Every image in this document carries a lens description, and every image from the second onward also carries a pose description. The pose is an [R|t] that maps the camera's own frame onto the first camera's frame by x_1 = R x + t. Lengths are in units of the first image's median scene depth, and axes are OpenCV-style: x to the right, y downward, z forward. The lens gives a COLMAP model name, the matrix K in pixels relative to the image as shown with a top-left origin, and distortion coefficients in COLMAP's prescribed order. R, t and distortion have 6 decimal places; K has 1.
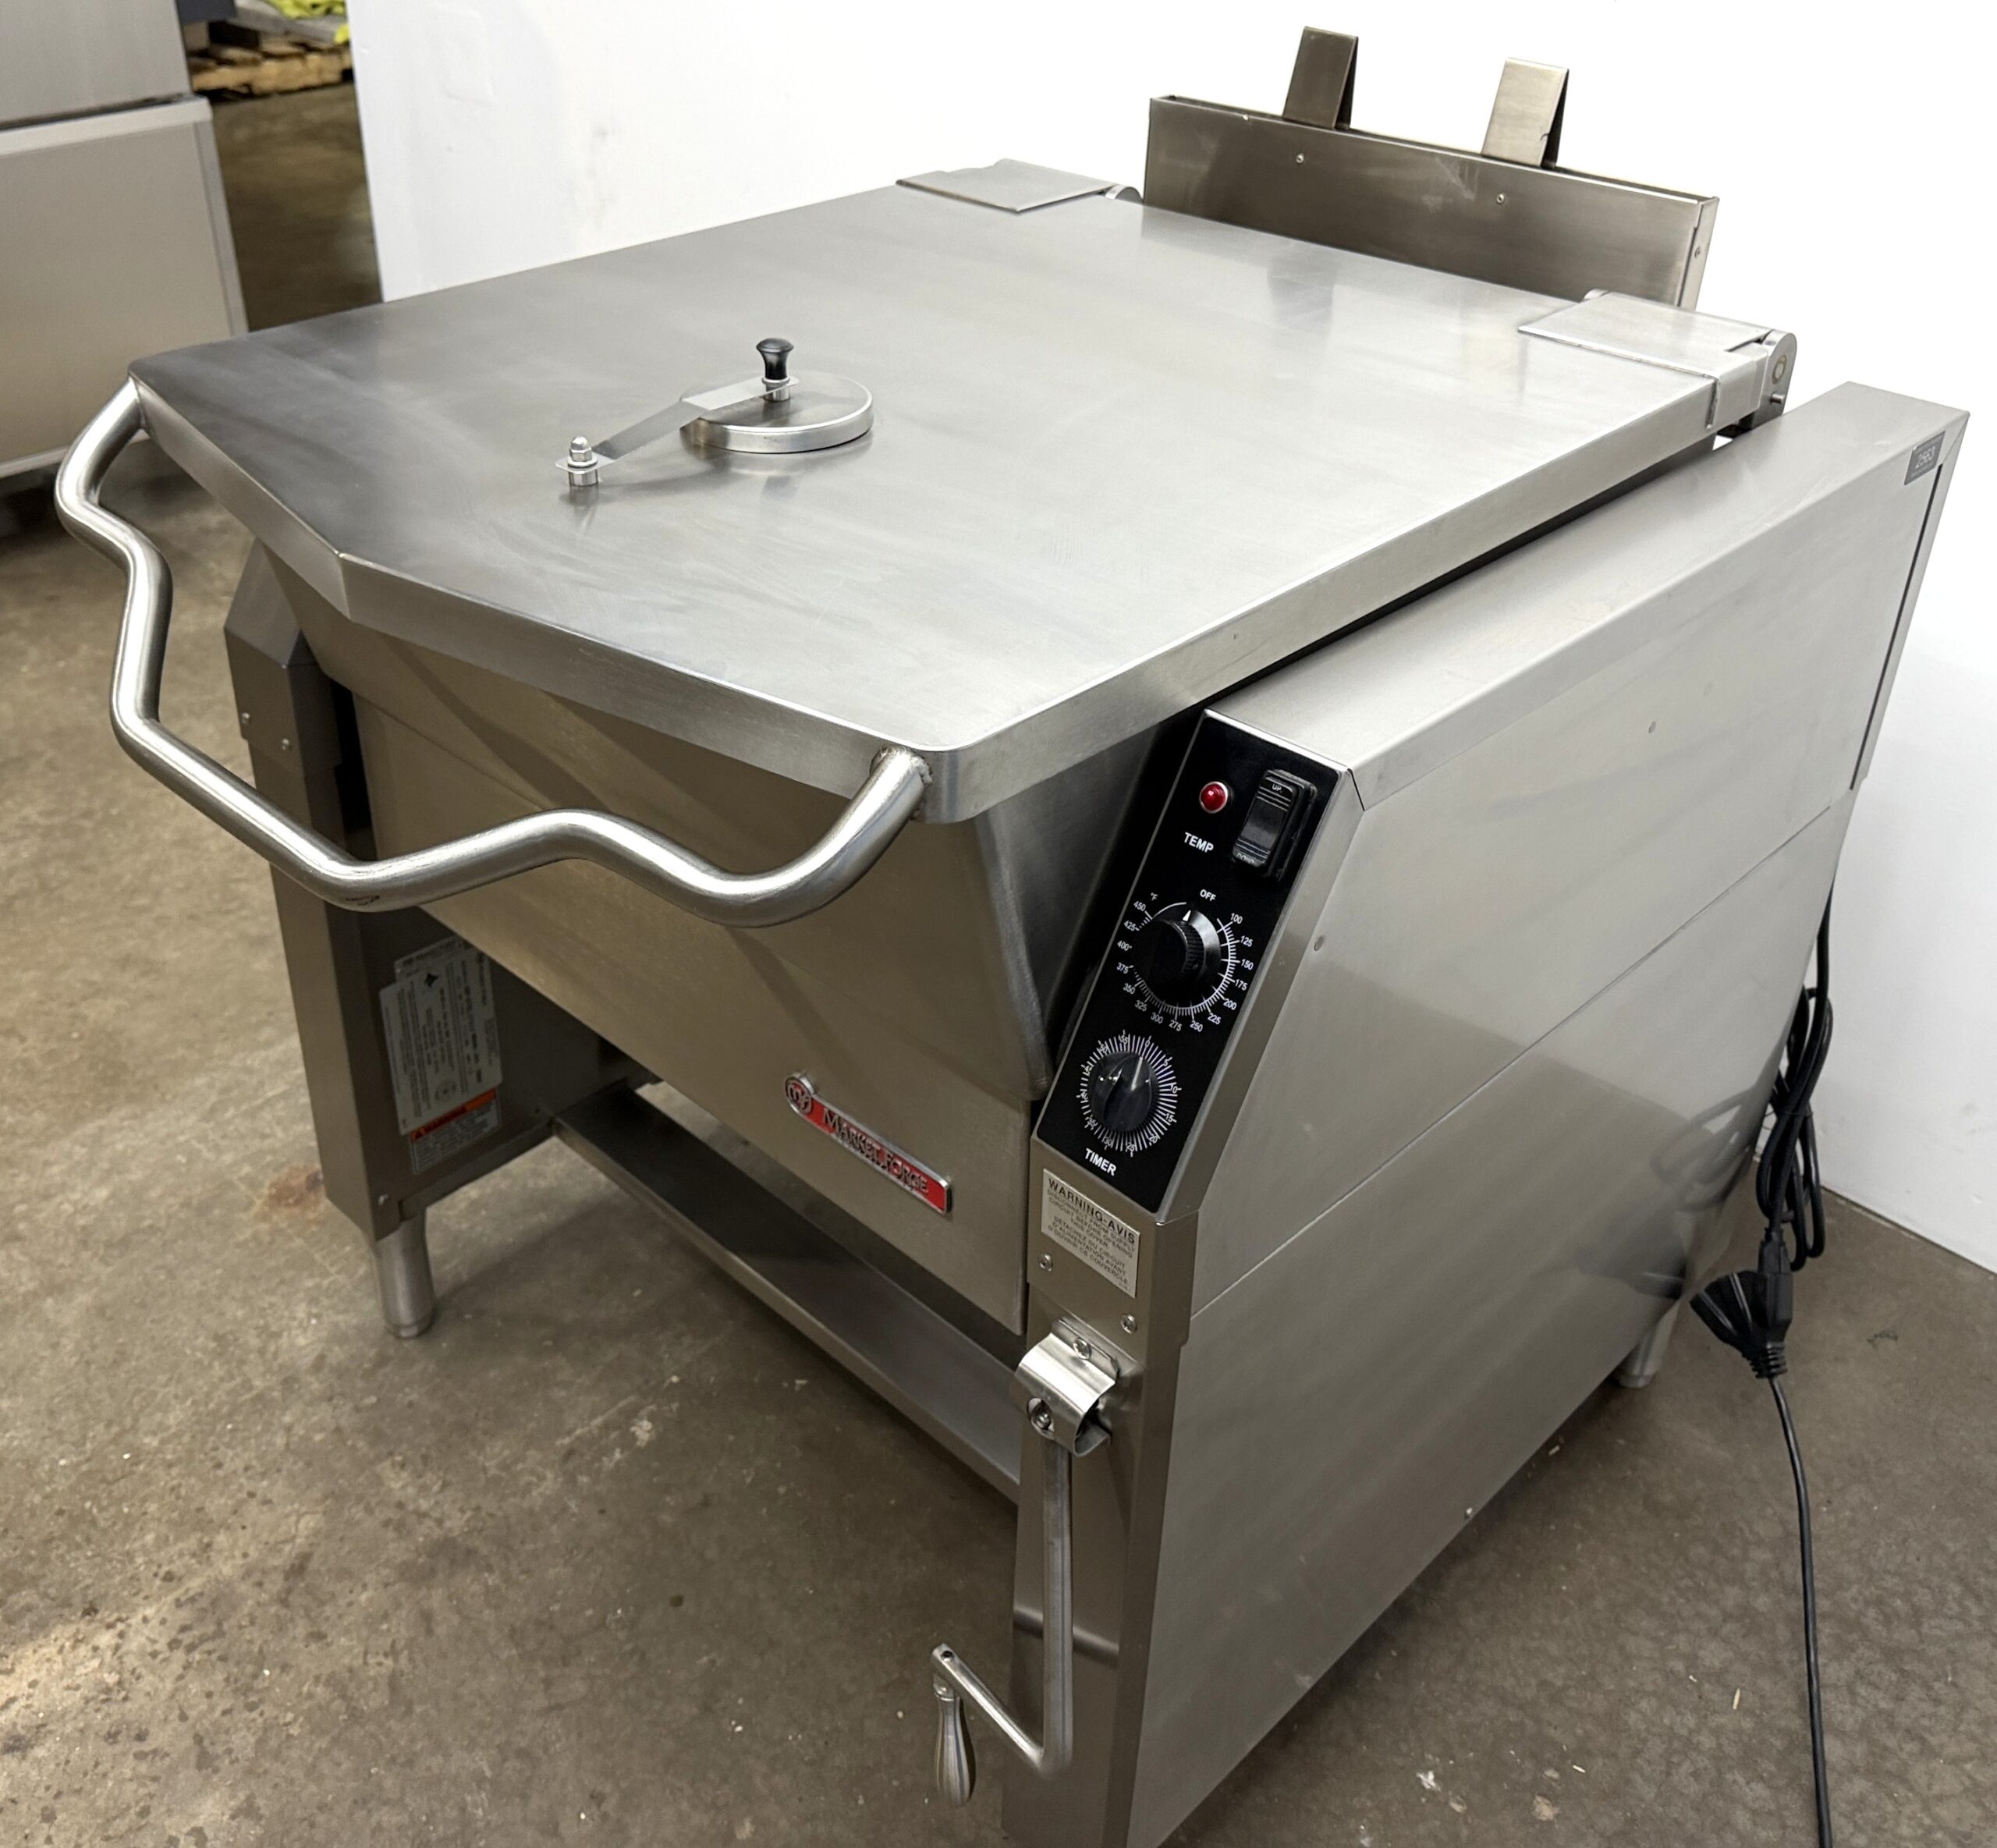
lens RADIAL K [[1998.3, 0, 930.6], [0, 1998.3, 764.5], [0, 0, 1]] dist [0.011490, 0.000000]
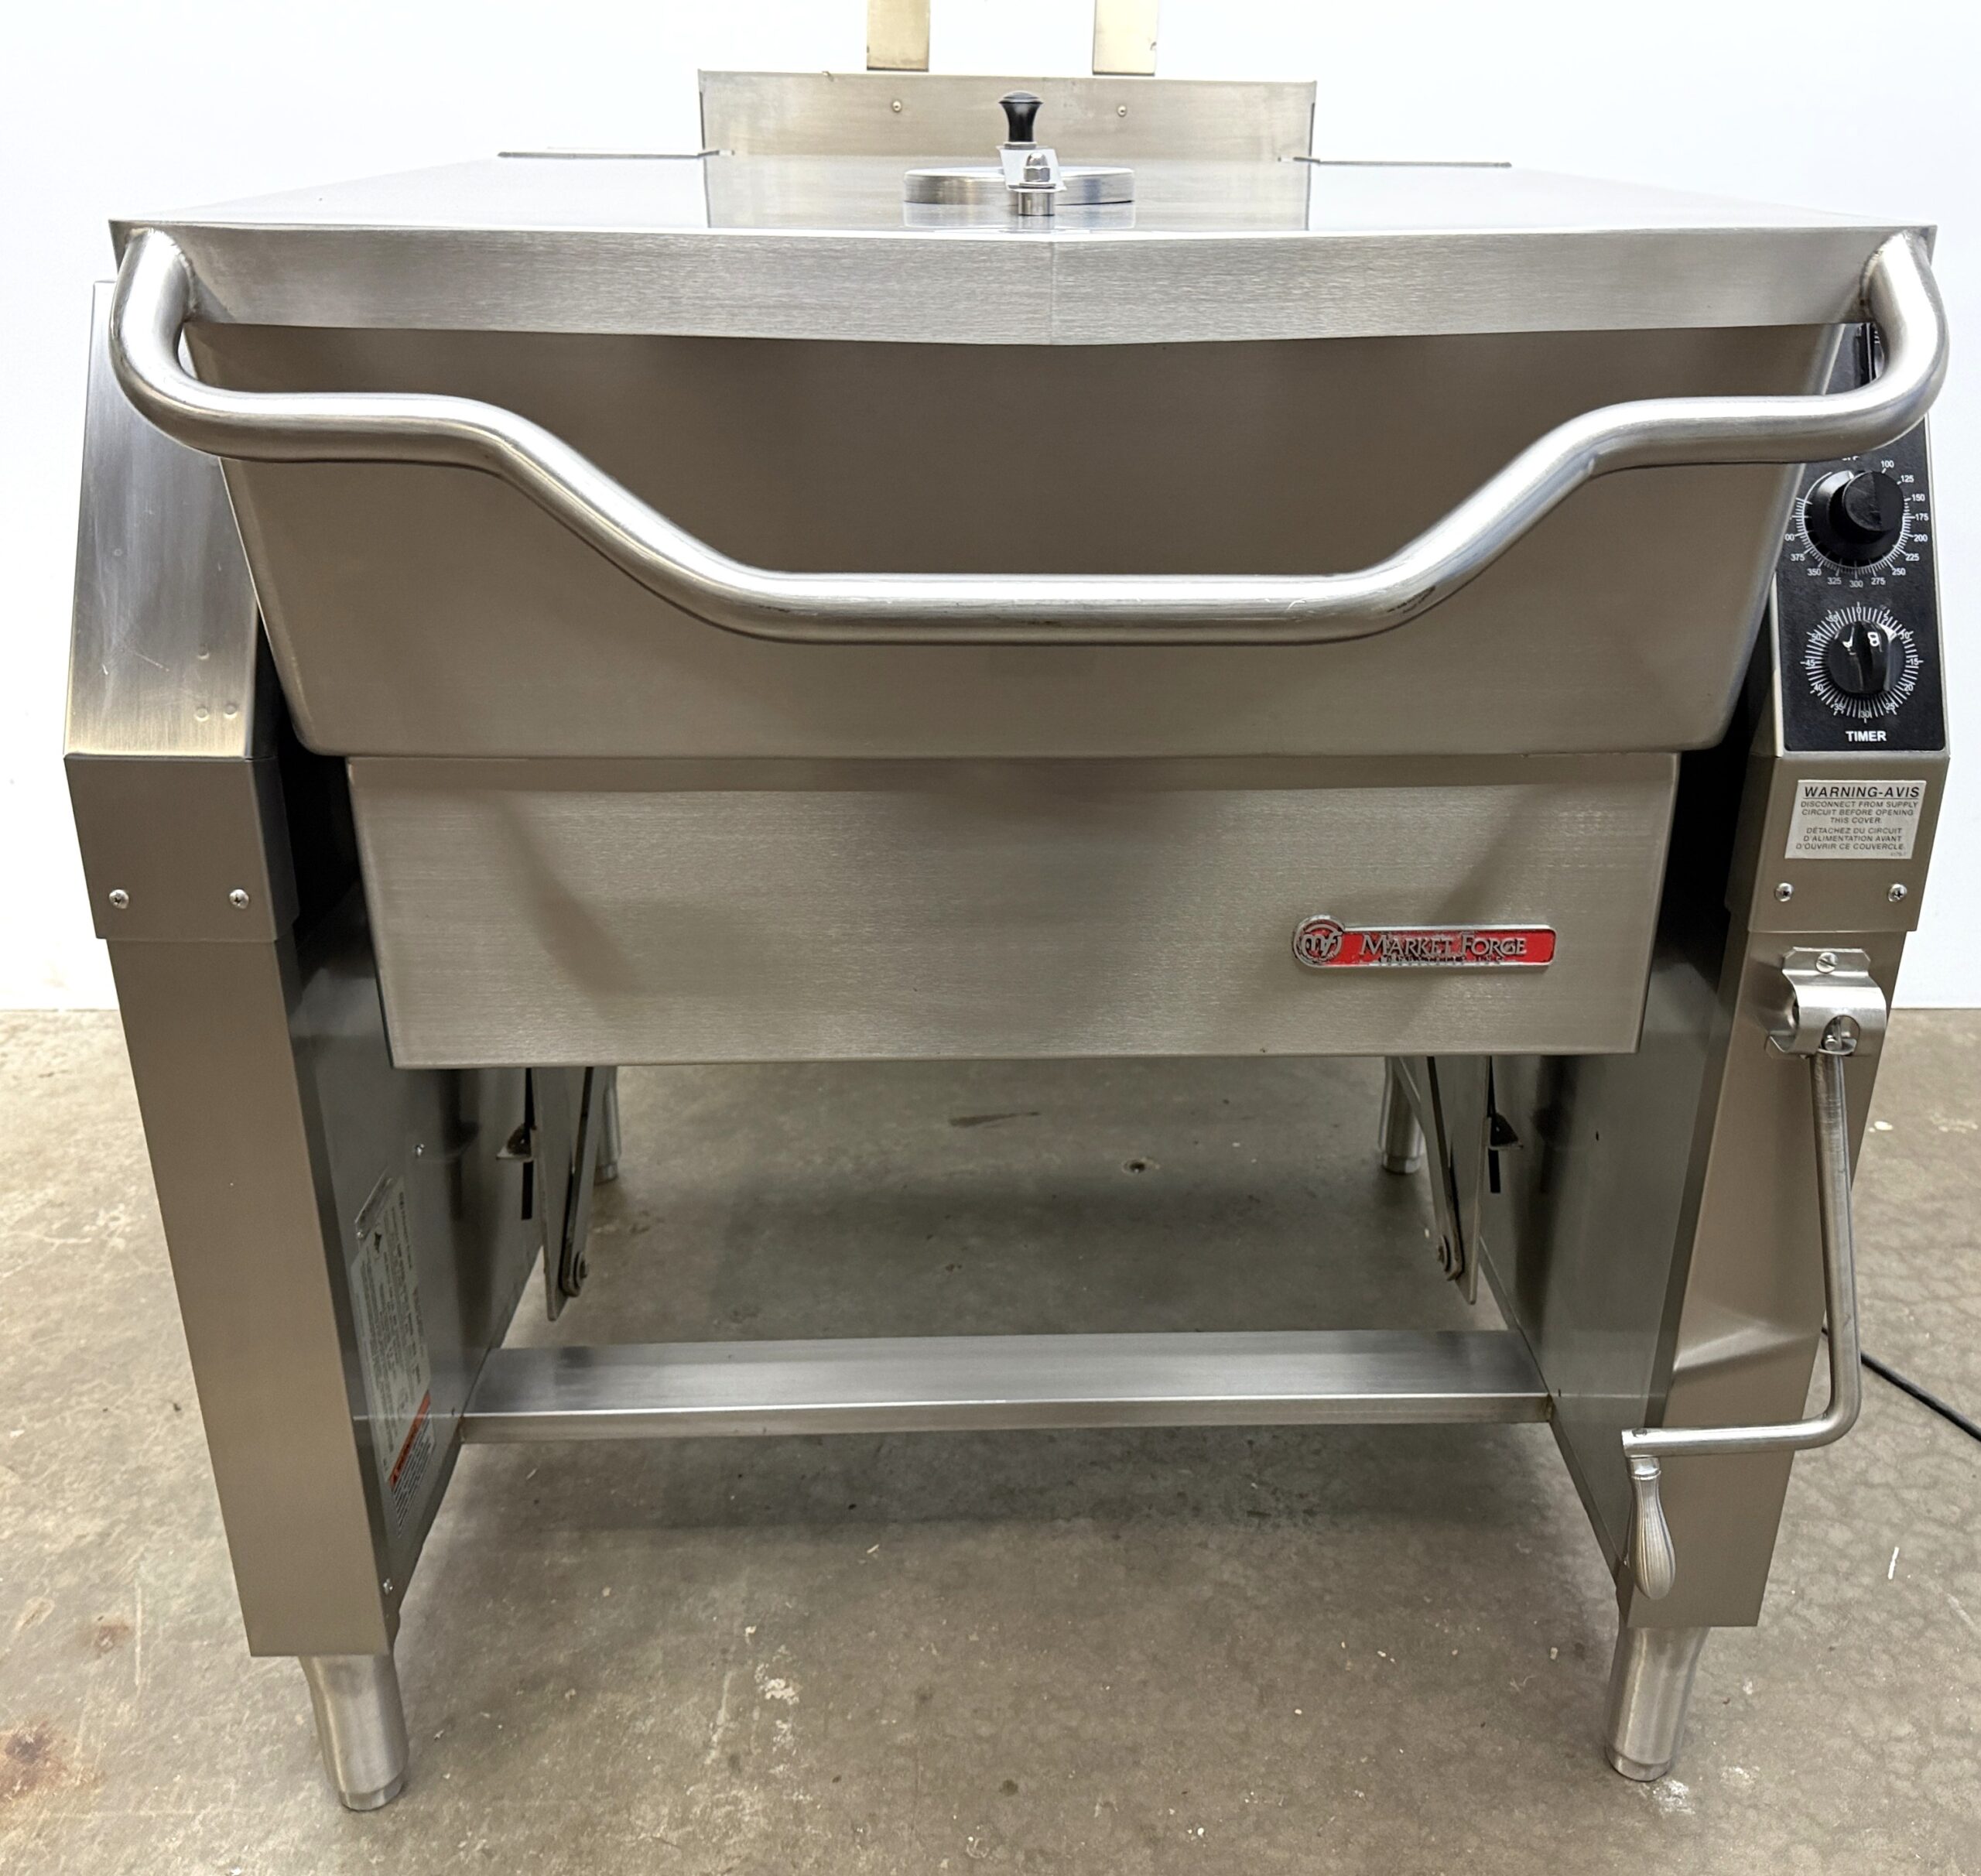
lens RADIAL K [[1899.9, 0, 1042.0], [0, 1899.9, 920.4], [0, 0, 1]] dist [0.004288, 0.000000]
pose [[0.684707, -0.295414, 0.666263, -0.538733], [0.355069, 0.933553, 0.049030, 0.056313], [-0.636477, 0.202999, 0.744103, 0.351850]]
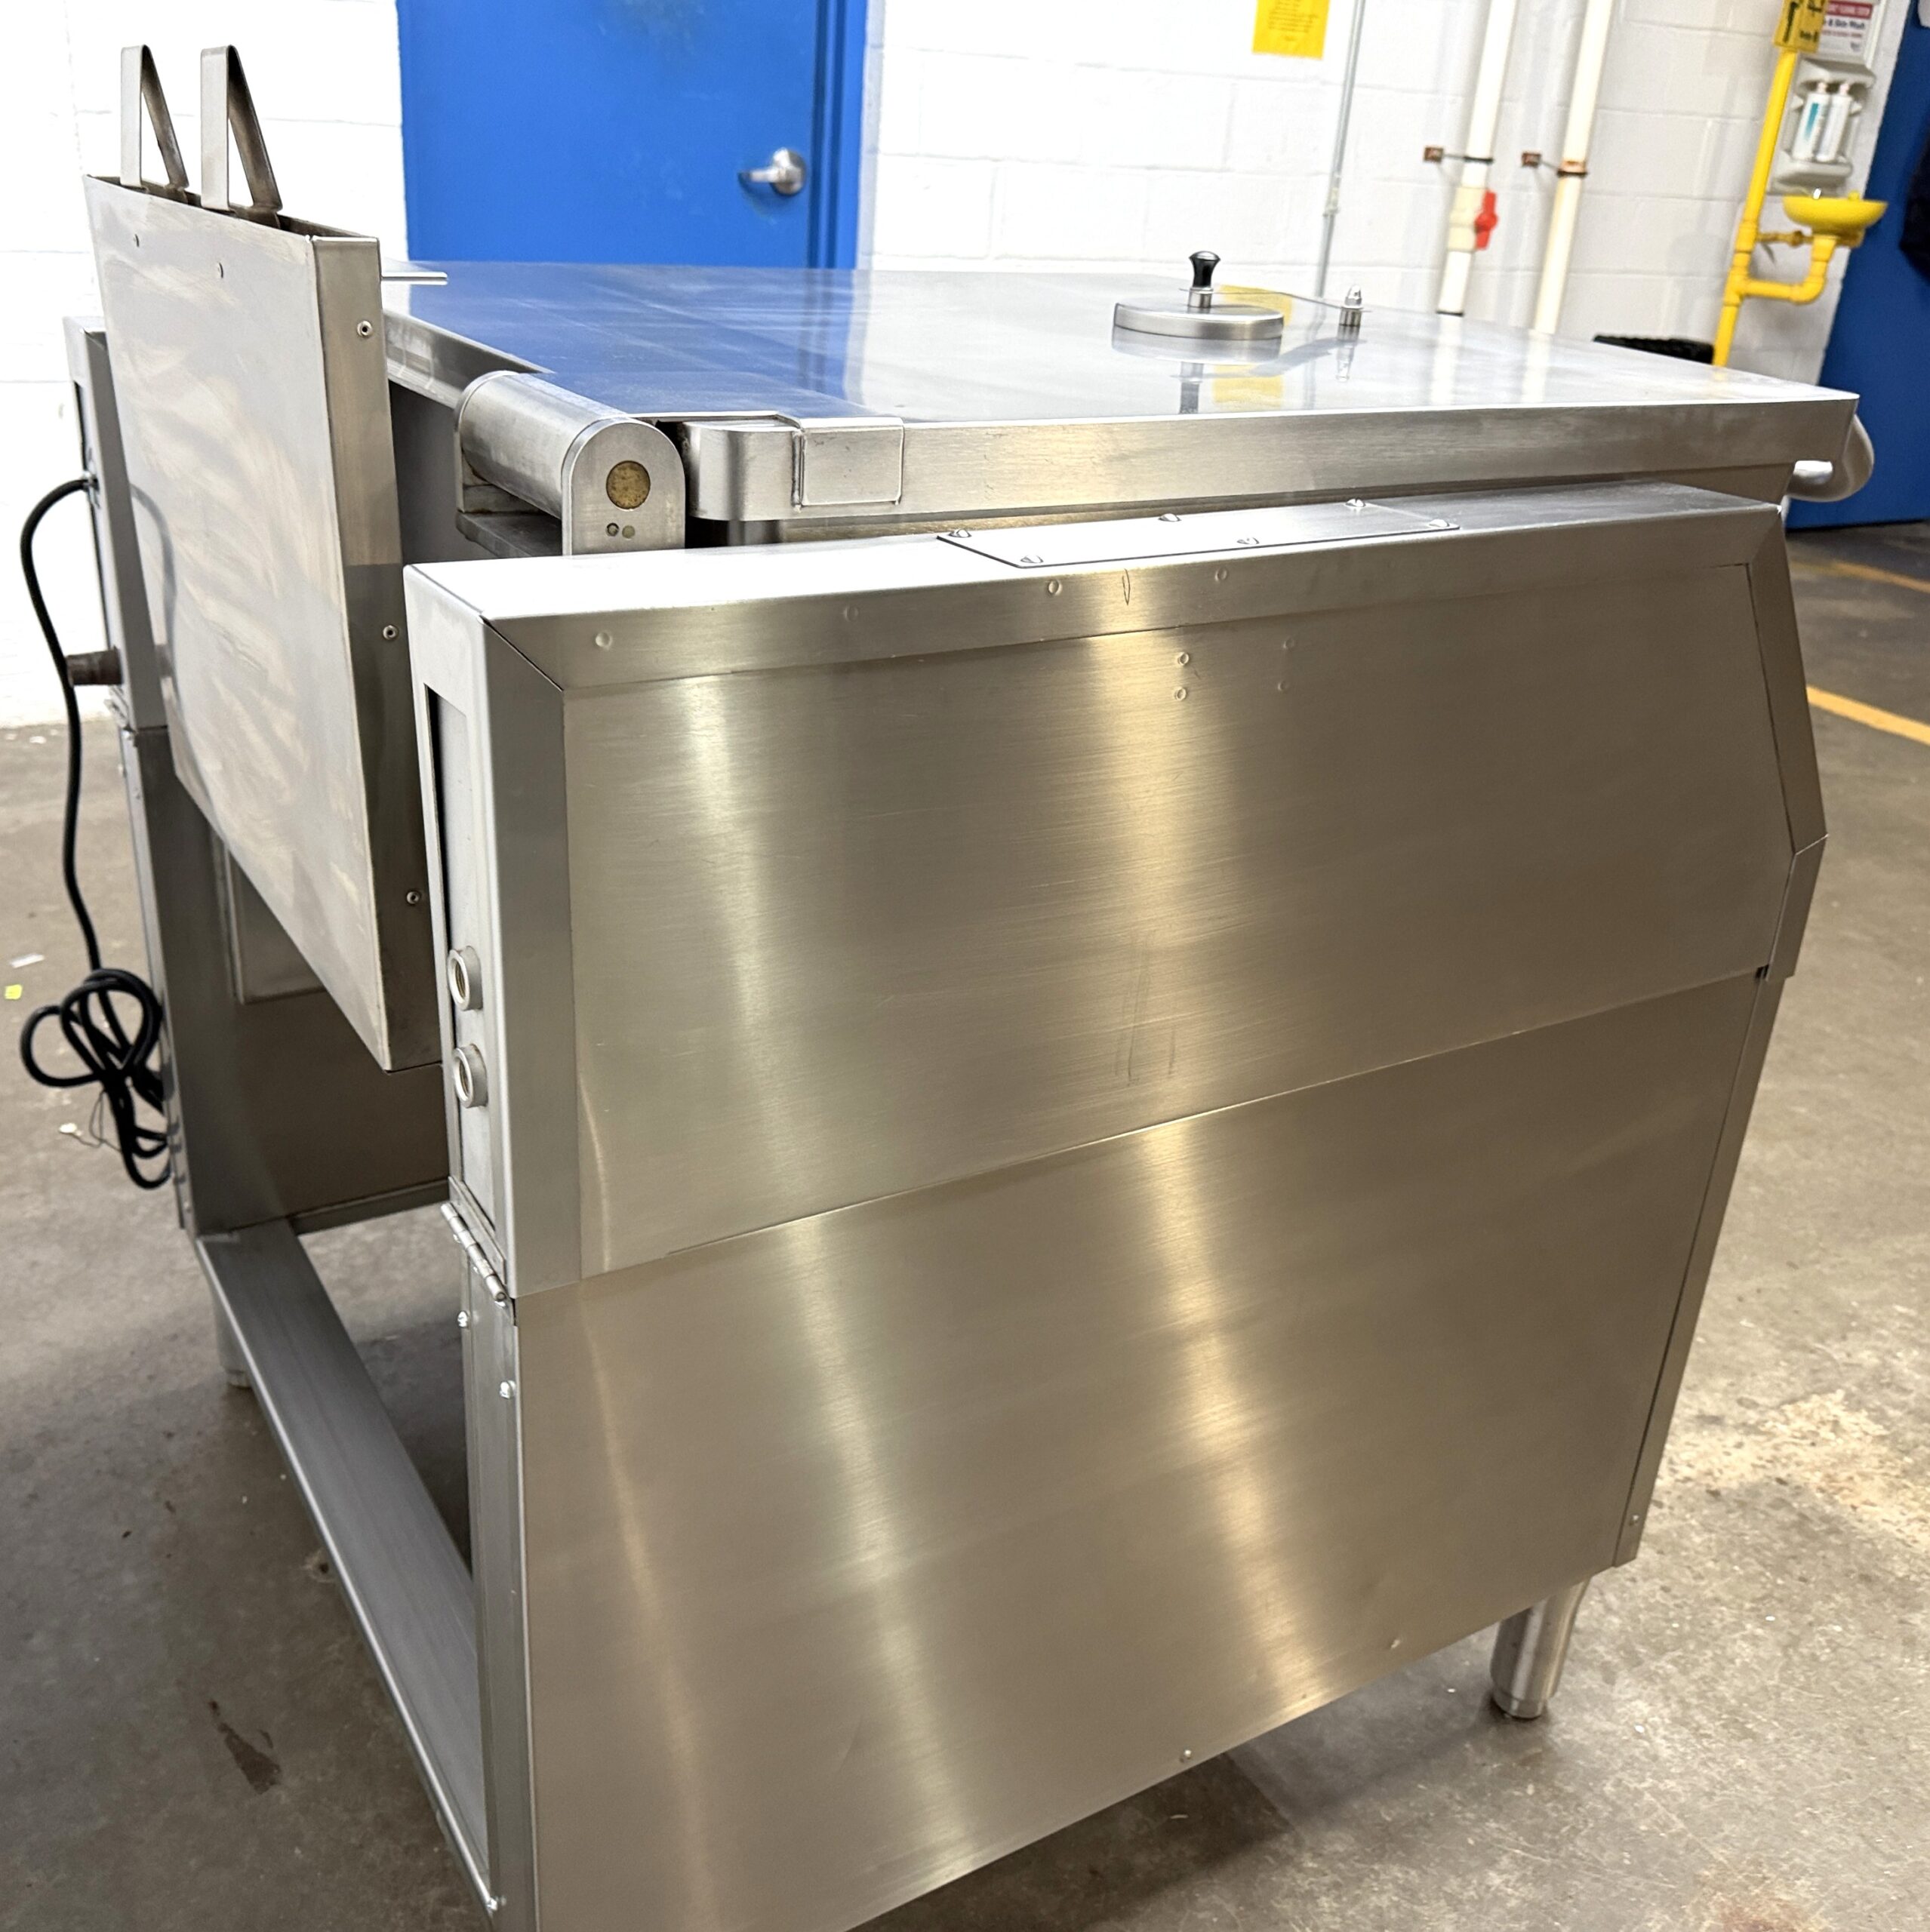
lens RADIAL K [[1862.0, 0, 912.4], [0, 1862.0, 969.2], [0, 0, 1]] dist [-0.000918, 0.000000]
pose [[-0.966129, -0.148563, 0.211005, -0.159851], [0.079865, 0.605388, 0.791914, -0.643058], [-0.245390, 0.781943, -0.573018, 1.507631]]
